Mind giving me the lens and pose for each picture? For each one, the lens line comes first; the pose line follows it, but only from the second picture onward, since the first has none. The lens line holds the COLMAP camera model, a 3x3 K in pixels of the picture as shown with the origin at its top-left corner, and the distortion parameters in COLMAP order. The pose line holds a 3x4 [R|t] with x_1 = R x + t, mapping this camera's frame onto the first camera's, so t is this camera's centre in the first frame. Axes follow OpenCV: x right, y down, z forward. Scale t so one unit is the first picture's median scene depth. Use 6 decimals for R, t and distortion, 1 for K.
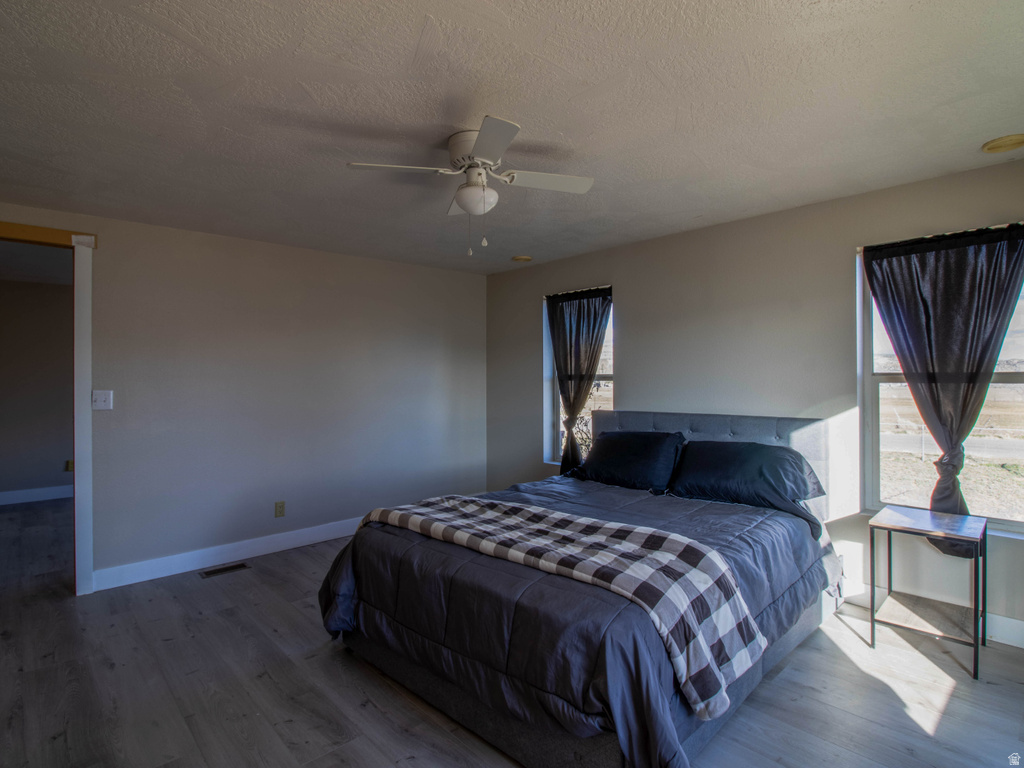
lens RADIAL K [[536.0, 0, 510.6], [0, 536.0, 372.9], [0, 0, 1]] dist [-0.002465, -0.001231]
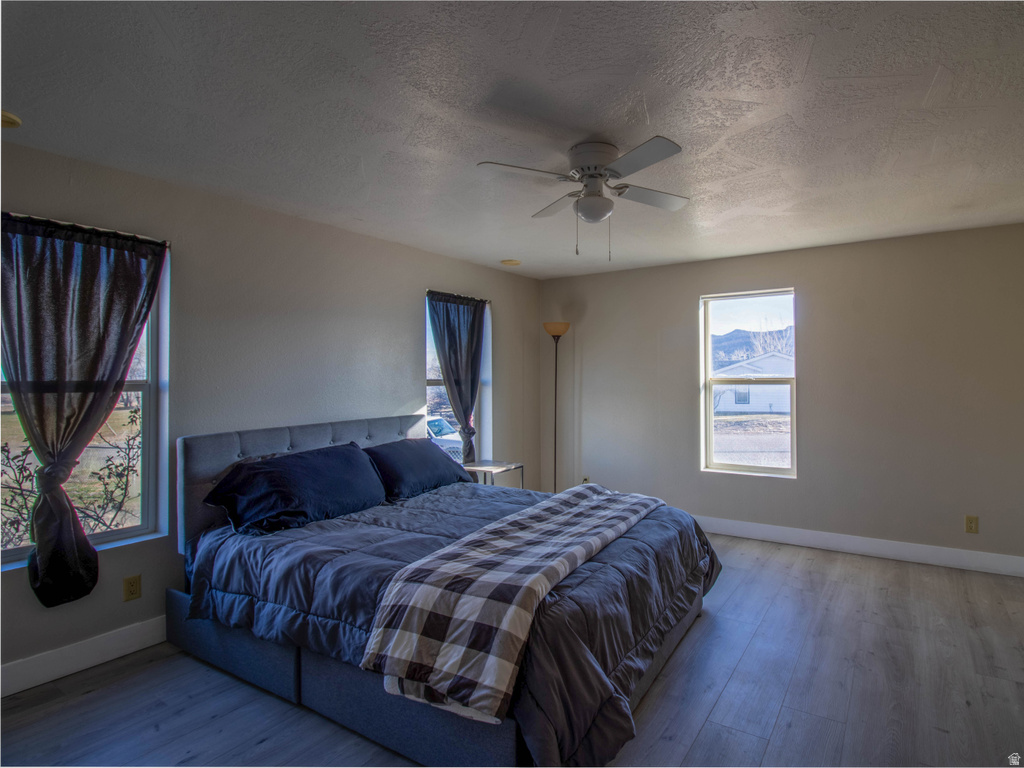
lens RADIAL K [[536.0, 0, 510.6], [0, 536.0, 372.9], [0, 0, 1]] dist [-0.002465, -0.001231]
pose [[-0.203525, 0.016932, 0.978923, -0.519173], [0.001510, 0.999855, -0.016980, 0.004878], [-0.979068, -0.001977, -0.203521, 0.723911]]
